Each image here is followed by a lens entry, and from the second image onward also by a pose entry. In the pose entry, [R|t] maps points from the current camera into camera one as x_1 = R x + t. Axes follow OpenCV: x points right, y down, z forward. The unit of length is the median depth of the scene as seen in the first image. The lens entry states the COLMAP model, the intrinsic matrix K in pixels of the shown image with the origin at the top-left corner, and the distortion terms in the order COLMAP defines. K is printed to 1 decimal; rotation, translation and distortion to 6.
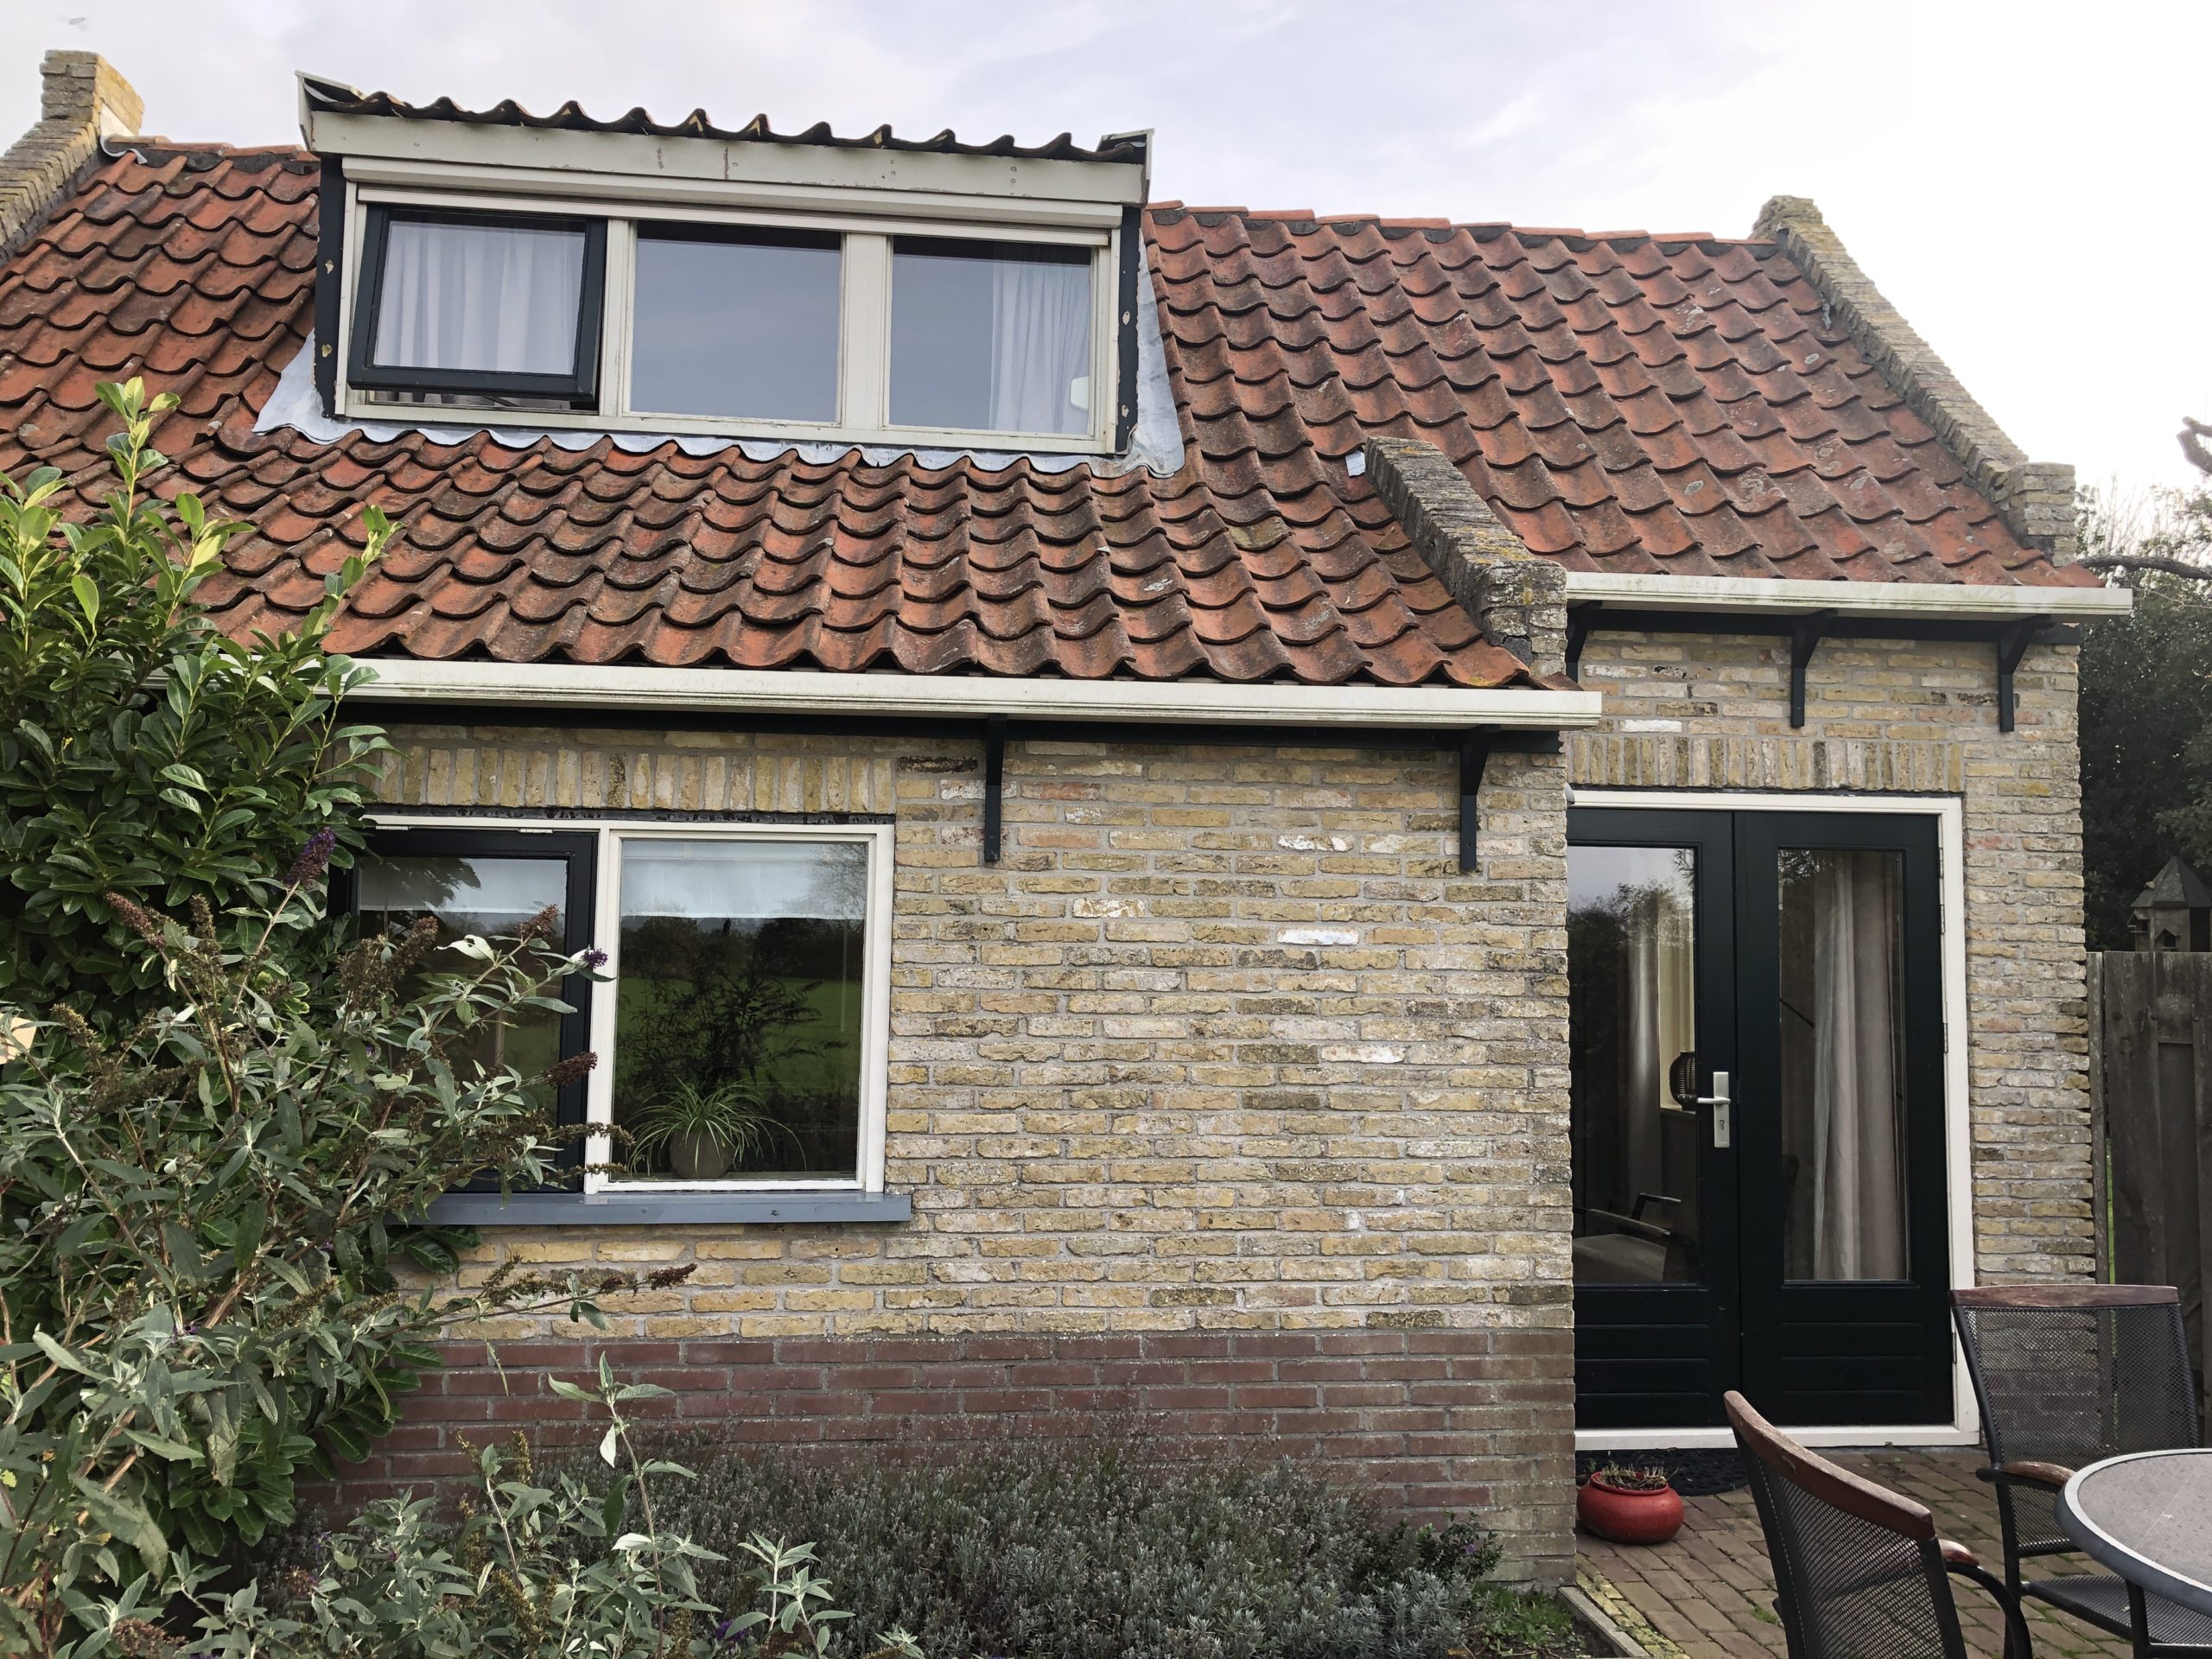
lens RADIAL K [[1912.5, 0, 1032.4], [0, 1912.5, 830.3], [0, 0, 1]] dist [0.092469, -0.255712]
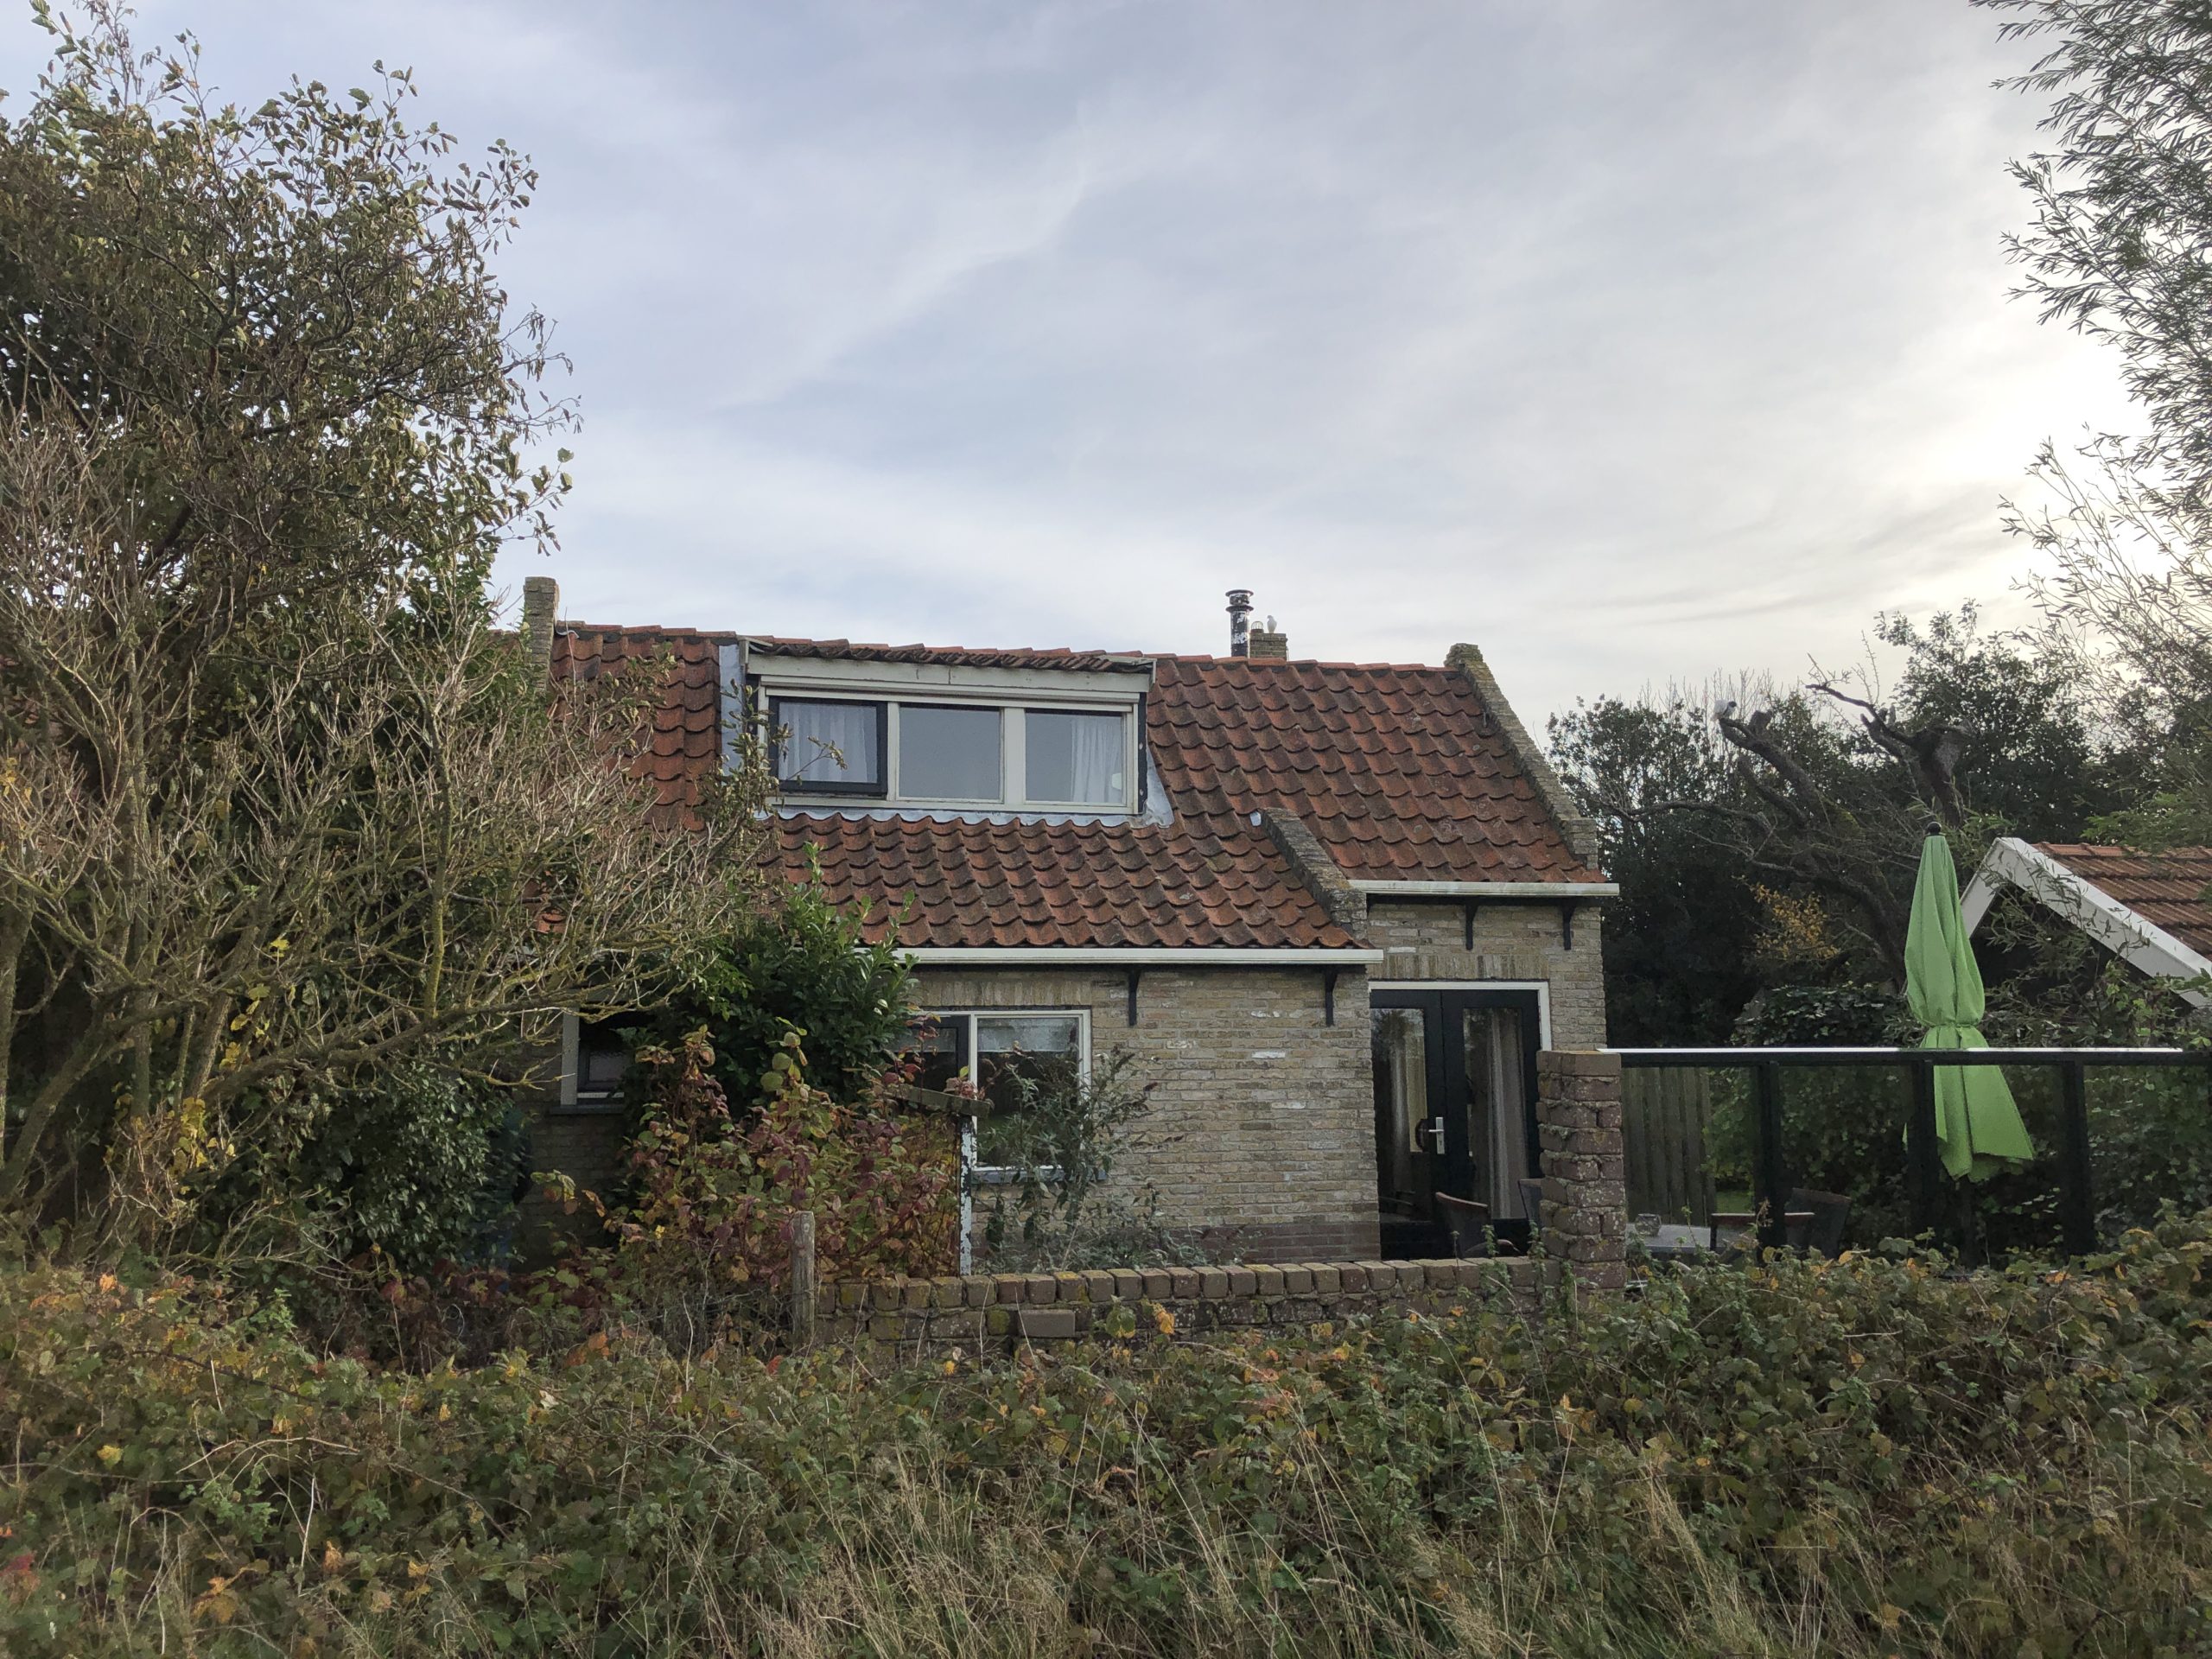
lens RADIAL K [[1912.5, 0, 1032.4], [0, 1912.5, 830.3], [0, 0, 1]] dist [0.092469, -0.255712]
pose [[0.991696, -0.006876, 0.128417, -0.335926], [0.015485, 0.997689, -0.066160, -0.051855], [-0.127665, 0.067599, 0.989511, -0.998072]]
